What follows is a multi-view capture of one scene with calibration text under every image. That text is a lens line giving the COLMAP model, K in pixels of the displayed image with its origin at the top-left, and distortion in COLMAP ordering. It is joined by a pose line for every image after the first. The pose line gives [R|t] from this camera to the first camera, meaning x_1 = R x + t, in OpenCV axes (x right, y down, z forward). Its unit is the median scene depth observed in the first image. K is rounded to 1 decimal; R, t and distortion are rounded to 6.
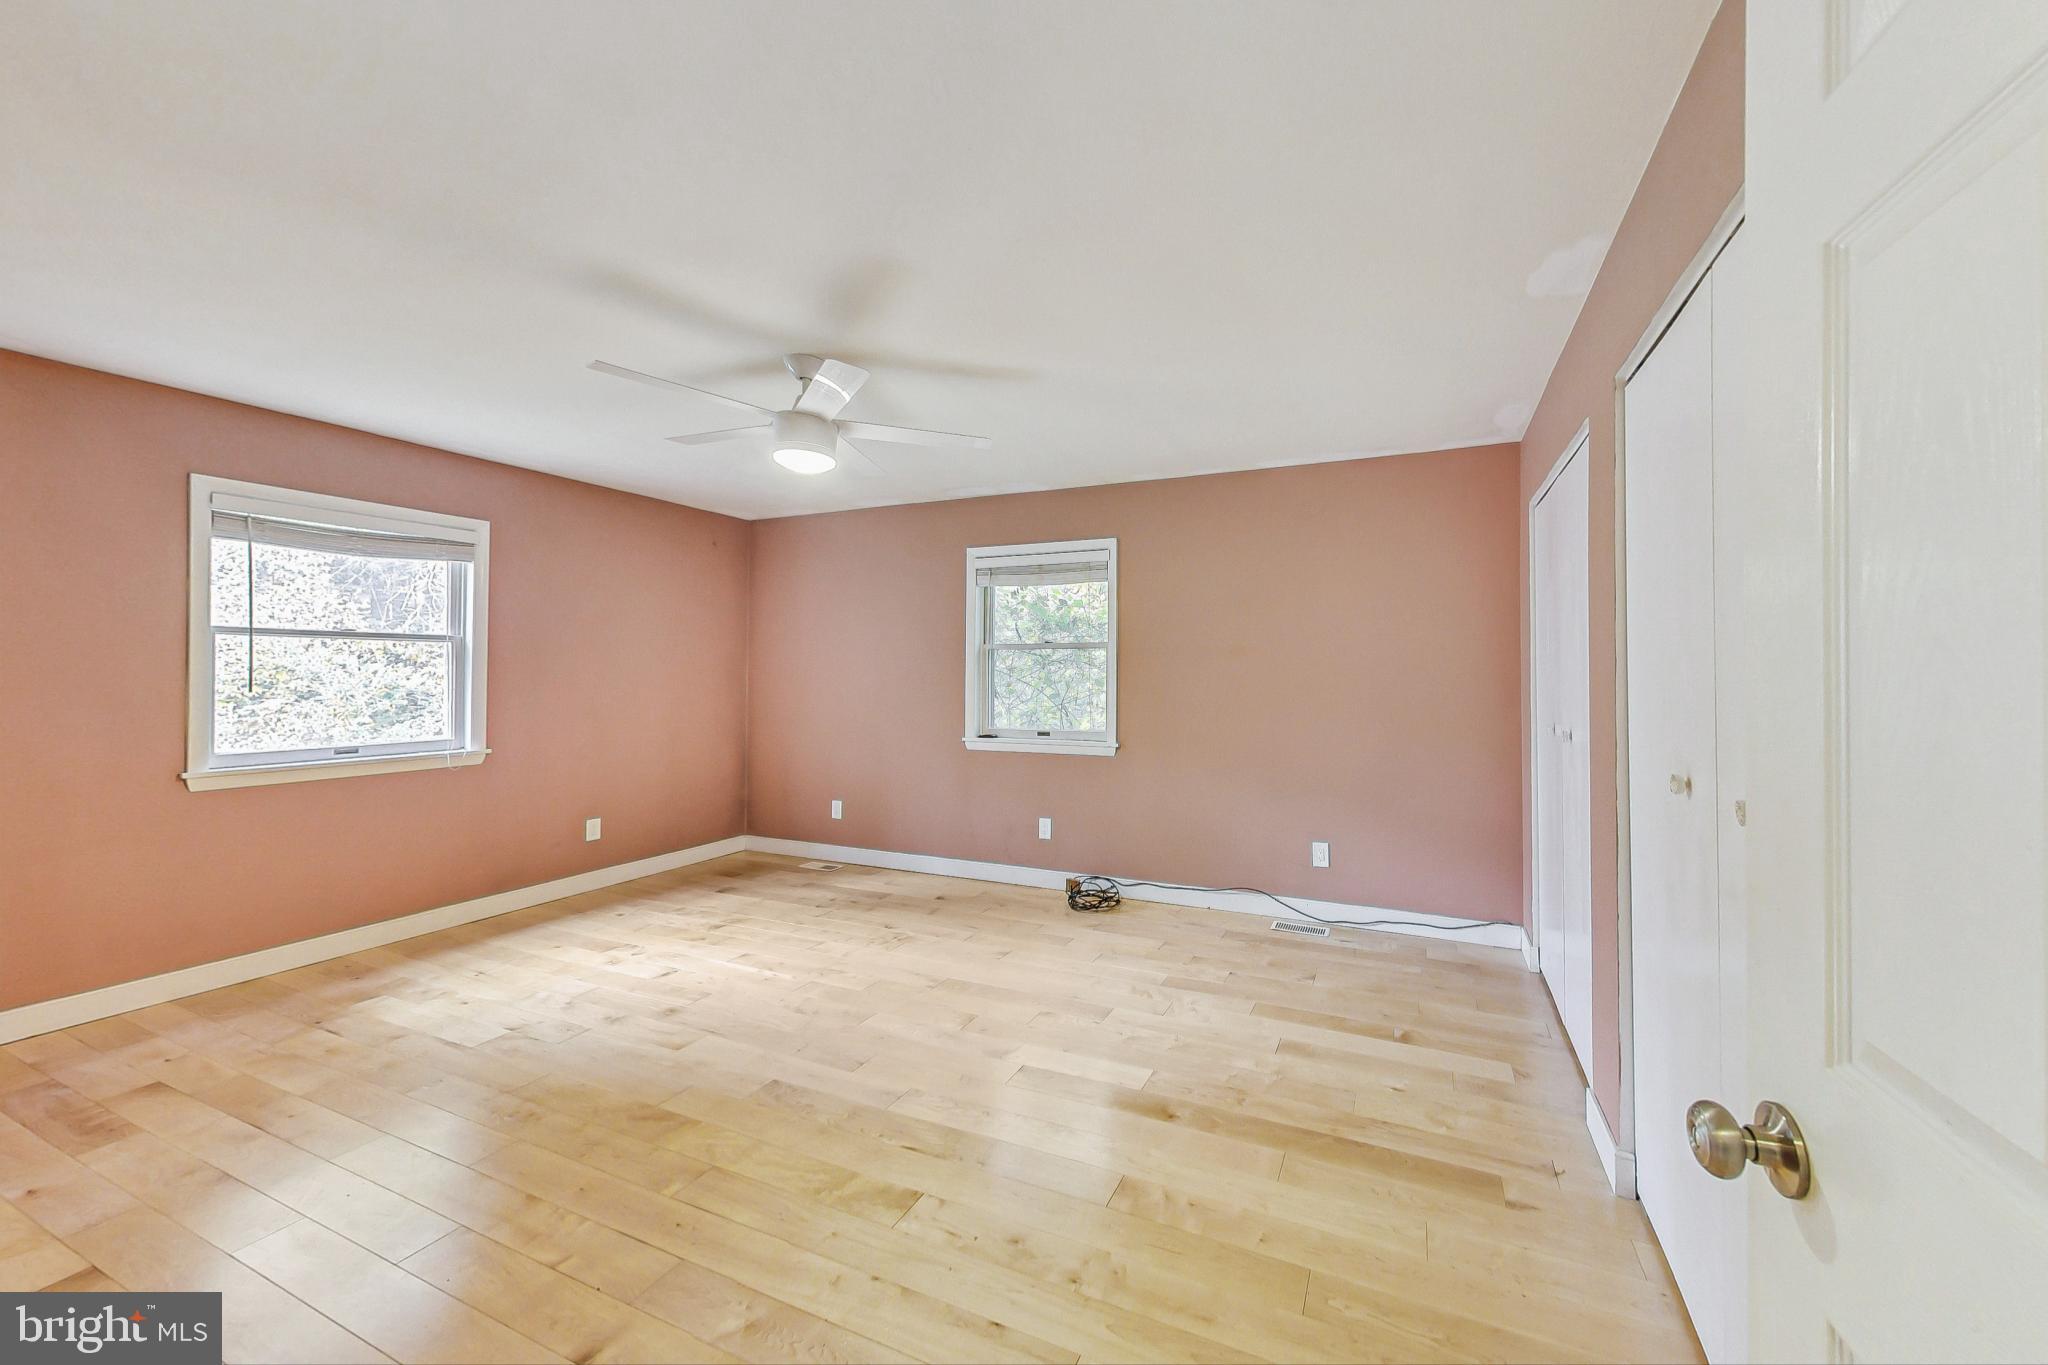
lens RADIAL K [[791.9, 0, 1022.6], [0, 791.9, 675.0], [0, 0, 1]] dist [0.001051, -0.000081]
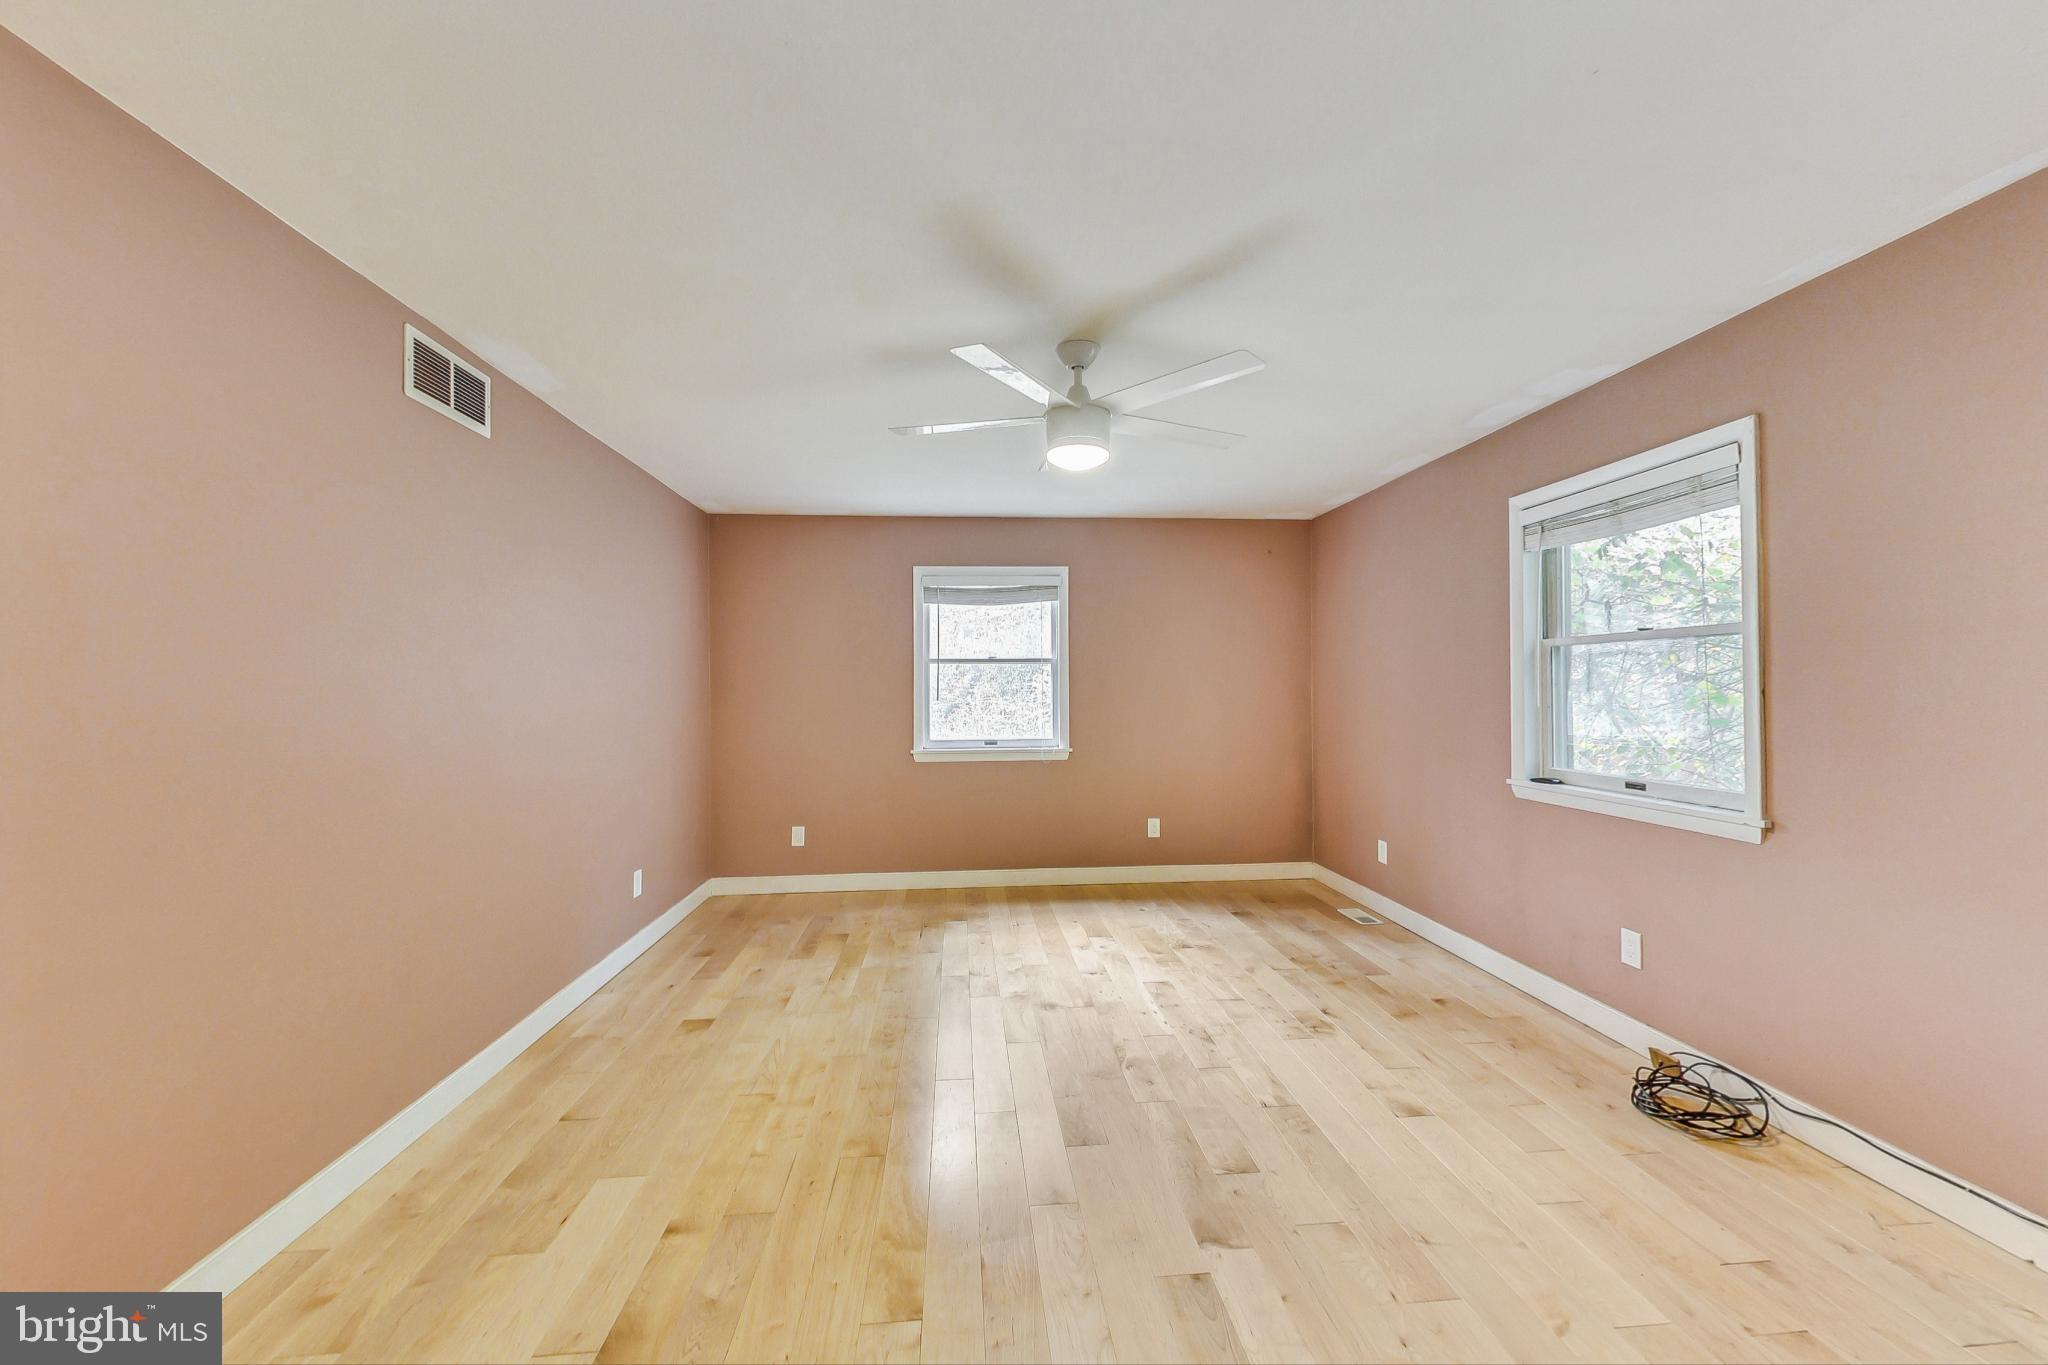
lens RADIAL K [[748.0, 0, 1023.4], [0, 748.0, 685.2], [0, 0, 1]] dist [0.005484, -0.000168]
pose [[0.493549, -0.007338, -0.869687, 0.317546], [0.007368, 0.999964, -0.004256, -0.001481], [0.869687, -0.004307, 0.493585, 0.366939]]
